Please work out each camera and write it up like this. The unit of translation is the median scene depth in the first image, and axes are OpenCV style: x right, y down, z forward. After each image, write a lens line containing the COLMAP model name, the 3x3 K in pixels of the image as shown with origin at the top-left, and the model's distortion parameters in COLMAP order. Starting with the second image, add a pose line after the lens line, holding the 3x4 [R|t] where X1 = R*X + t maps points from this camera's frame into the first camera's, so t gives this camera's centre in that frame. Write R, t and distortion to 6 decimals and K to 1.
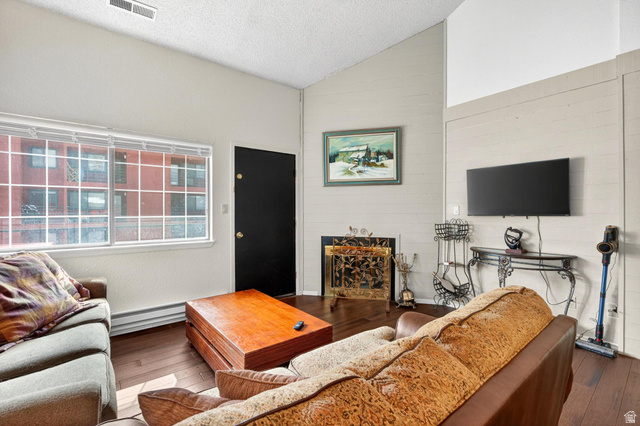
lens RADIAL K [[291.0, 0, 310.8], [0, 291.0, 214.0], [0, 0, 1]] dist [0.000405, -0.000110]
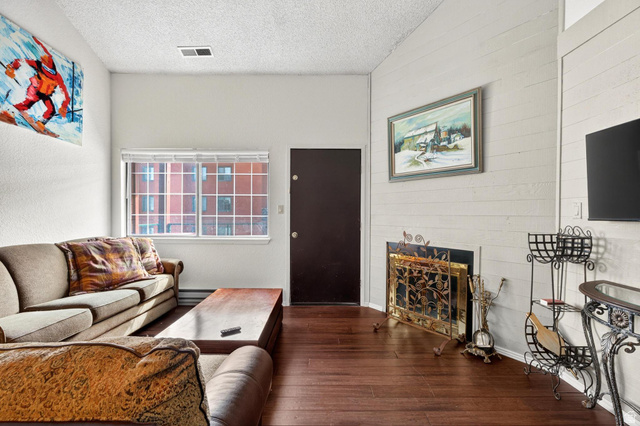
lens RADIAL K [[290.9, 0, 318.4], [0, 290.9, 215.8], [0, 0, 1]] dist [-0.001129, 0.019478]
pose [[0.781057, 0.011738, -0.624350, 0.438252], [-0.011837, 0.999922, 0.003991, 0.000261], [0.624348, 0.004273, 0.781135, 0.237887]]
